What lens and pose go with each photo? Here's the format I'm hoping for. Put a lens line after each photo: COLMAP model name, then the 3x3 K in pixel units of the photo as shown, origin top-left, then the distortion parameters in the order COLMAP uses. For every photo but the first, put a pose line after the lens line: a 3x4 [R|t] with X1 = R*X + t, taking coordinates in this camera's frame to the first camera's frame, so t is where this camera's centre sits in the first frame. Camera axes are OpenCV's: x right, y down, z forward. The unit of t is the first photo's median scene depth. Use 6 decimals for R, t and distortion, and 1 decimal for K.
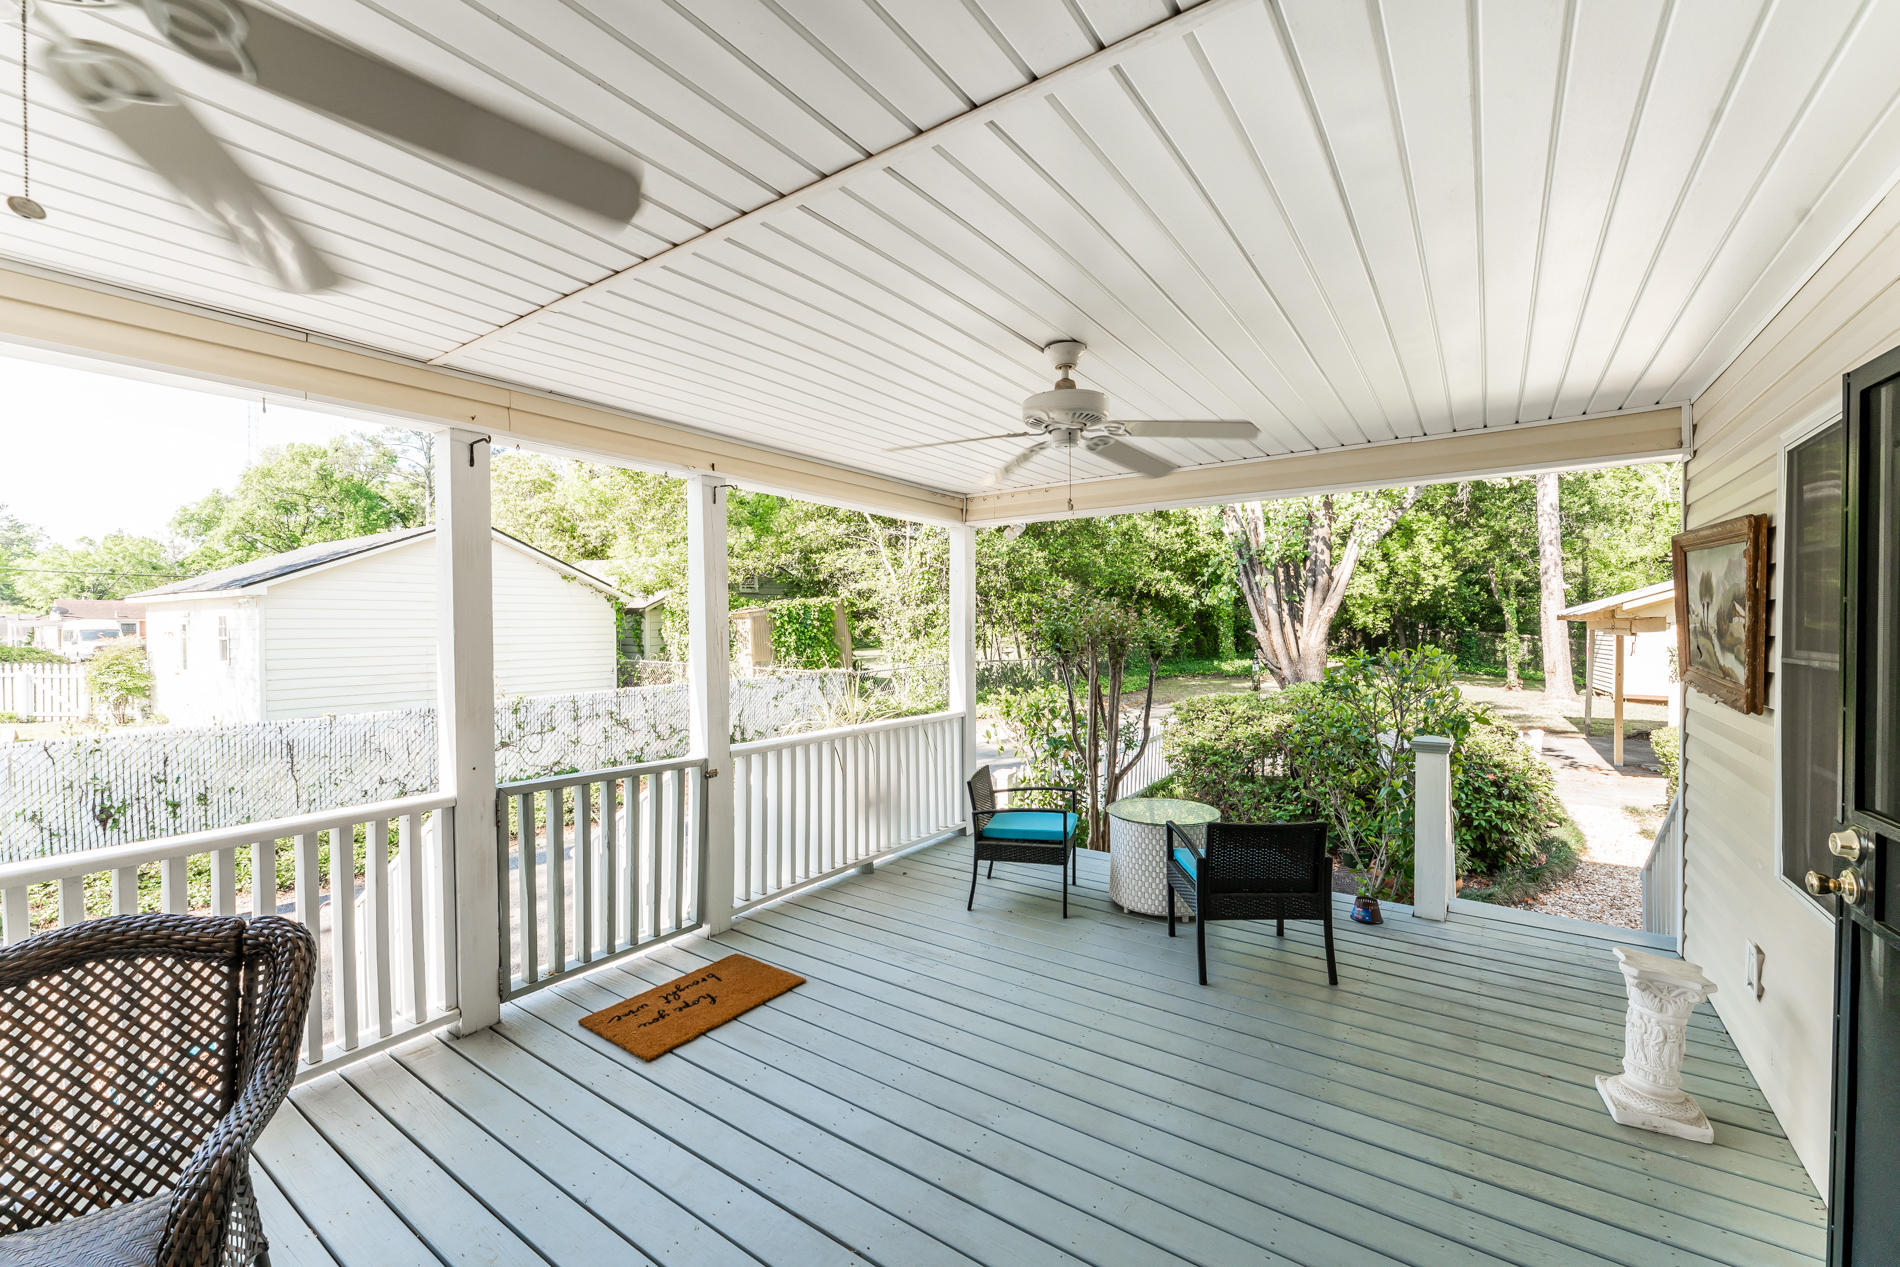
lens RADIAL K [[754.9, 0, 959.1], [0, 754.9, 636.3], [0, 0, 1]] dist [-0.002089, 0.000577]
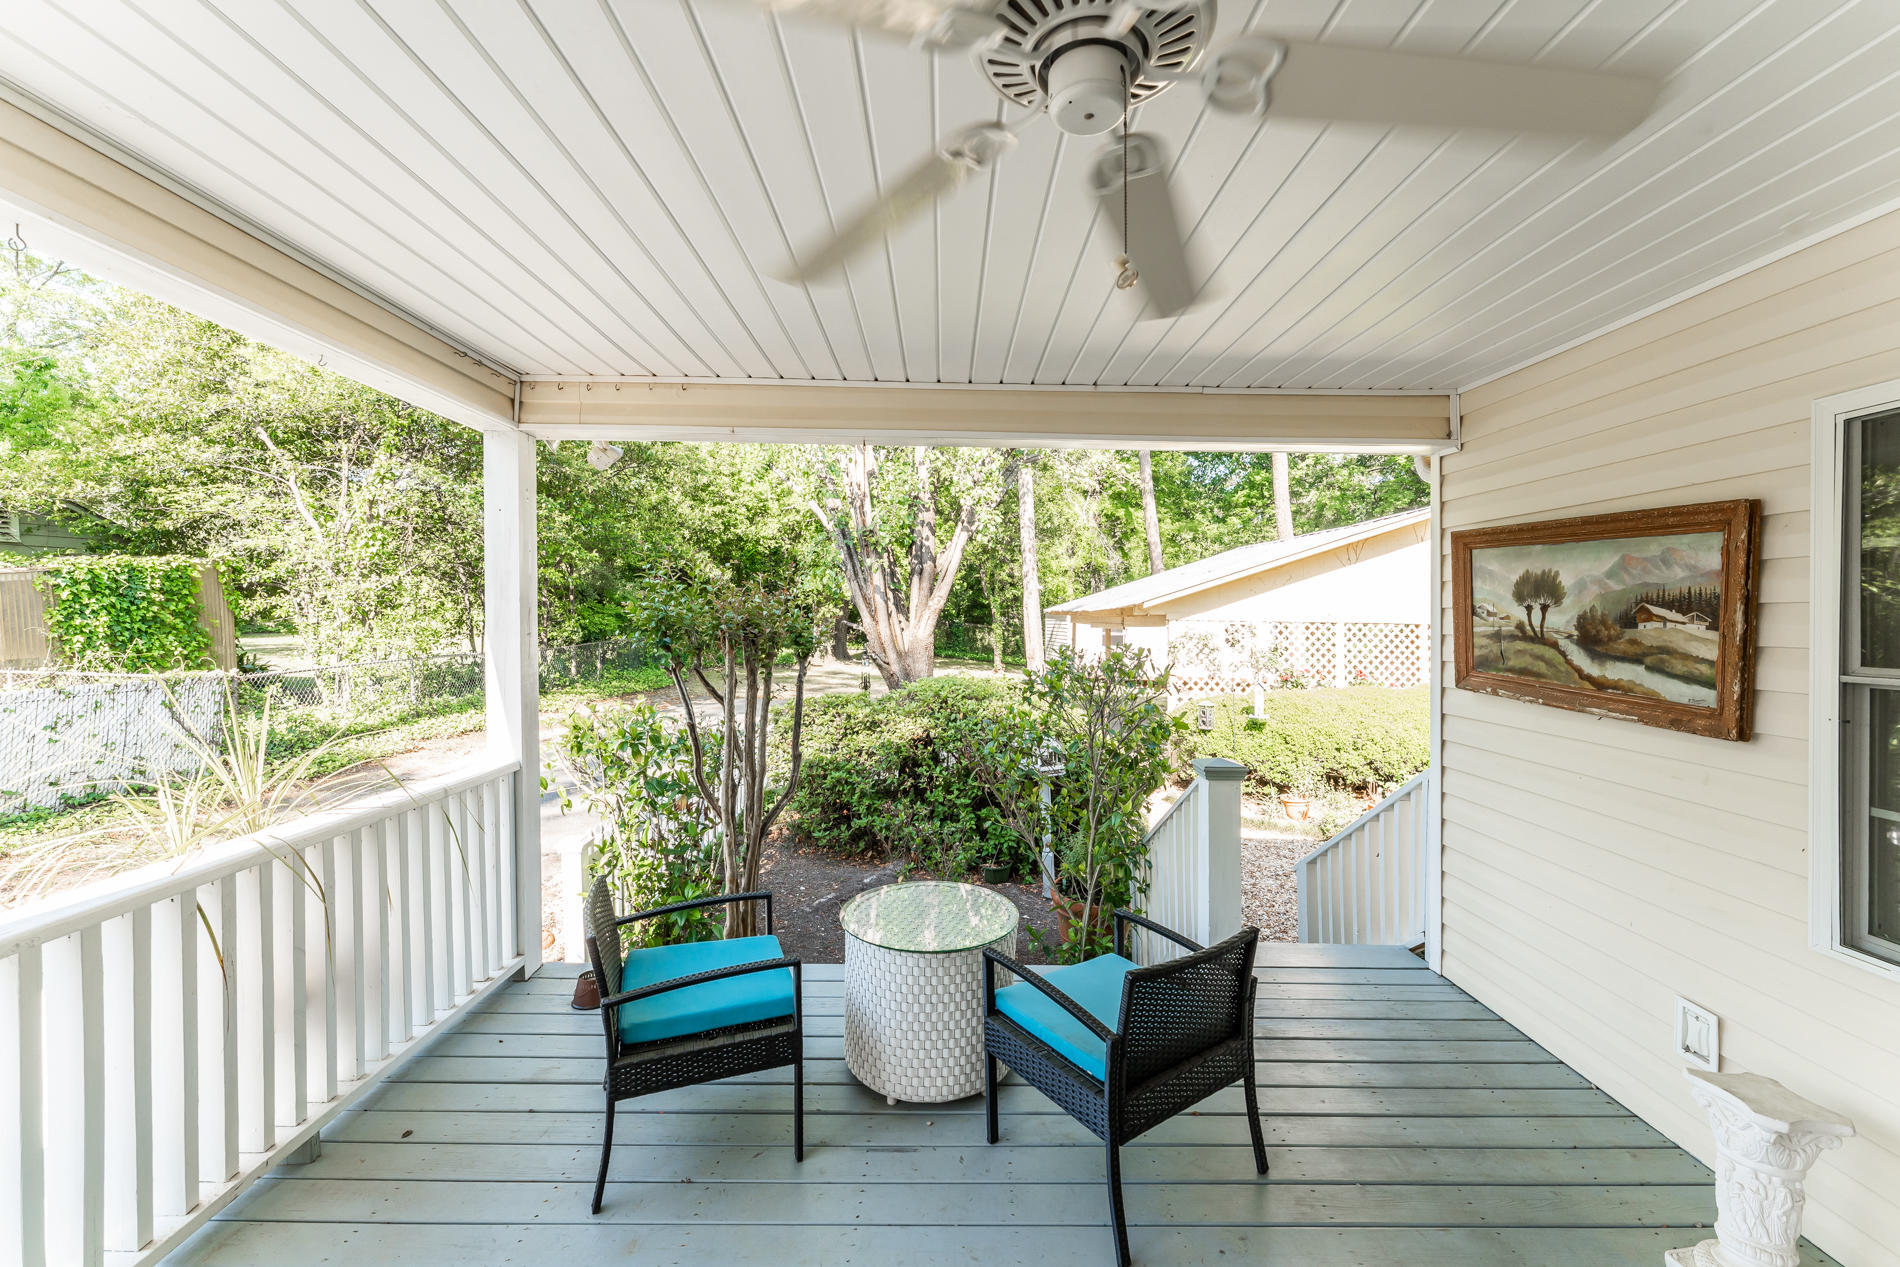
lens RADIAL K [[754.9, 0, 957.6], [0, 754.9, 640.6], [0, 0, 1]] dist [-0.002089, 0.000577]
pose [[0.811395, -0.000787, 0.584497, -0.017768], [-0.012817, 0.999735, 0.019139, -0.001495], [-0.584357, -0.023021, 0.811170, 0.111918]]
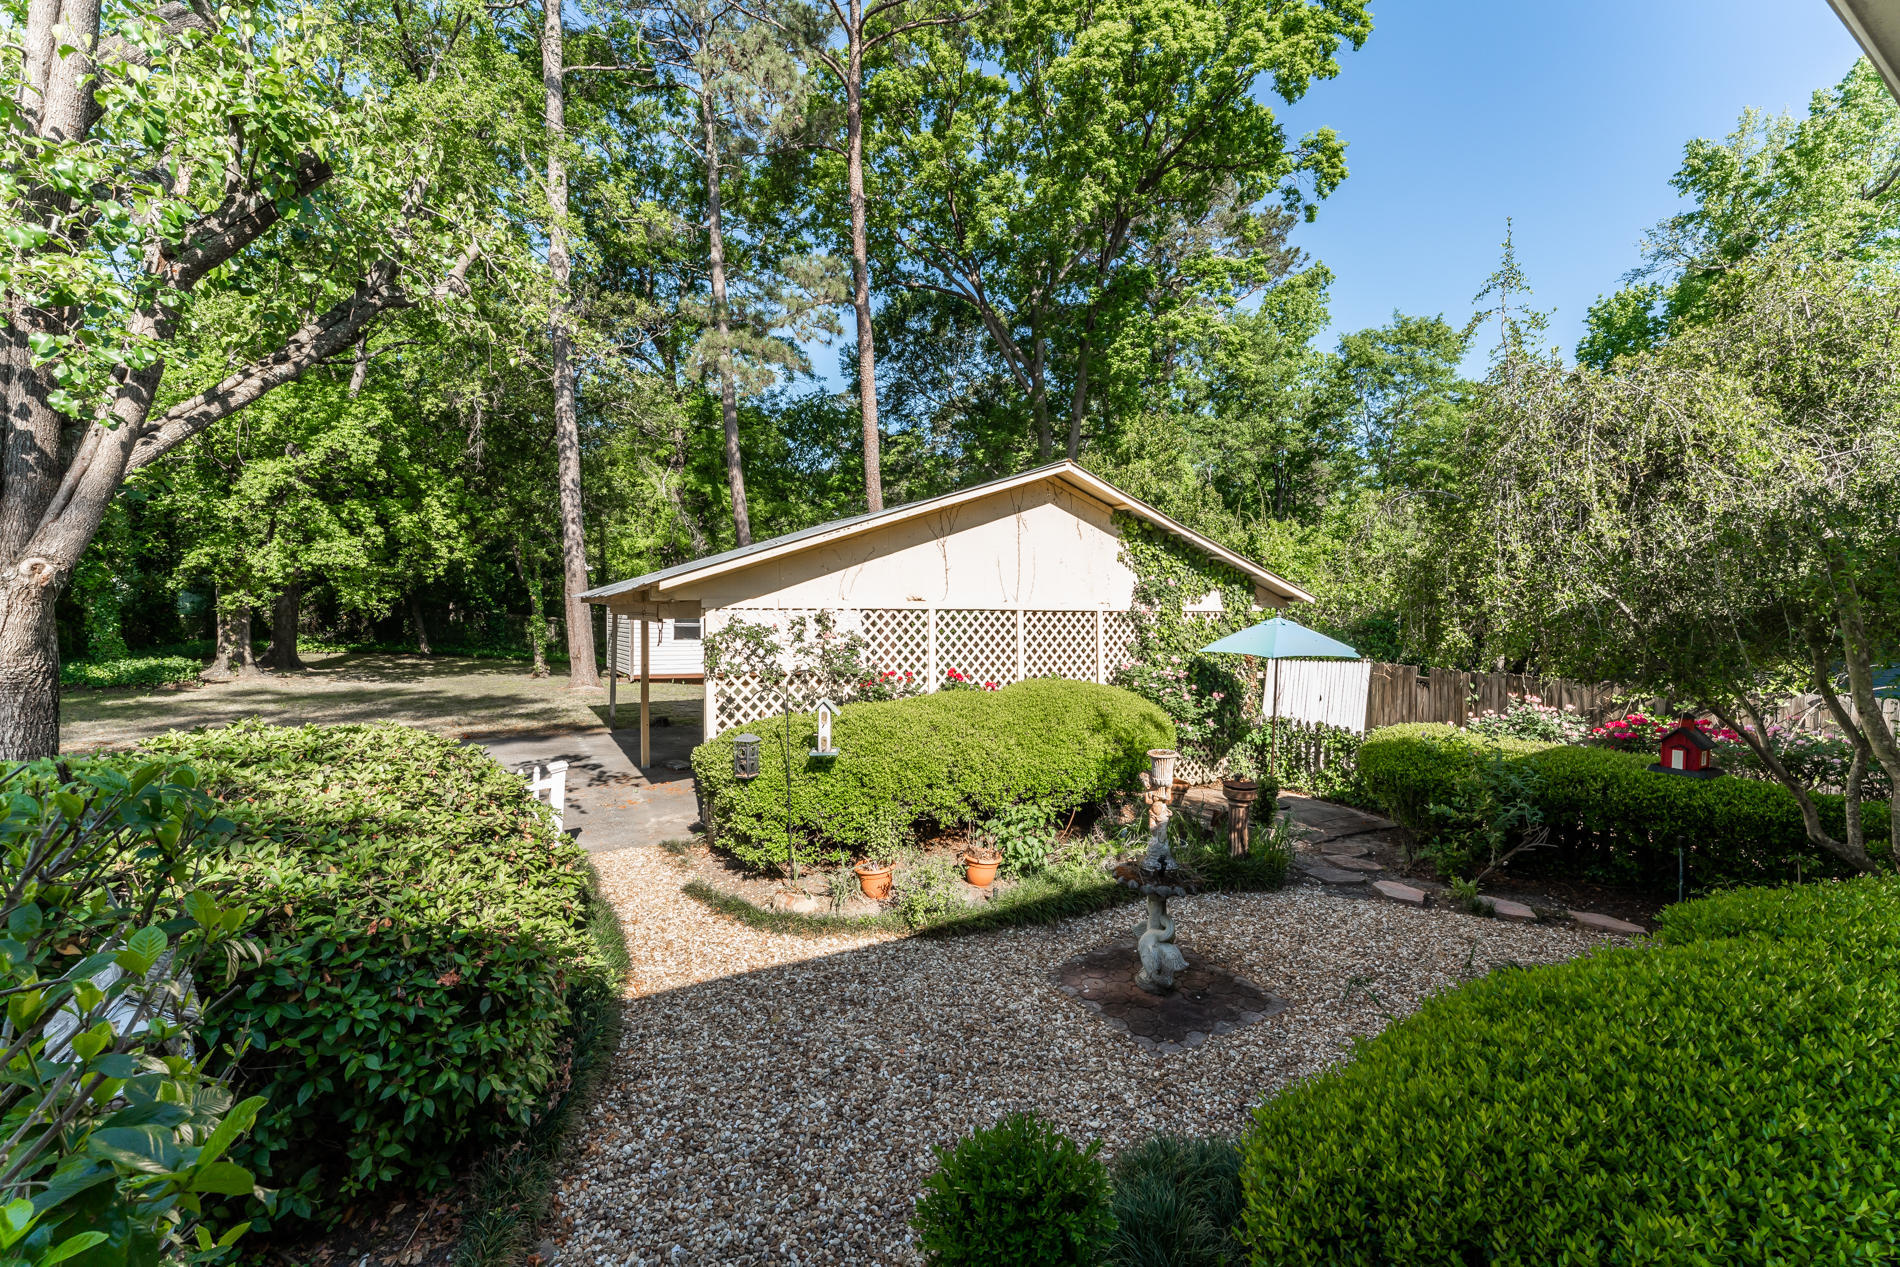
lens RADIAL K [[754.9, 0, 980.6], [0, 754.9, 636.2], [0, 0, 1]] dist [-0.002089, 0.000577]
pose [[0.401059, -0.024955, 0.915712, 0.158106], [0.002734, 0.999657, 0.026045, -0.003984], [-0.916048, -0.007942, 0.400990, 0.200766]]
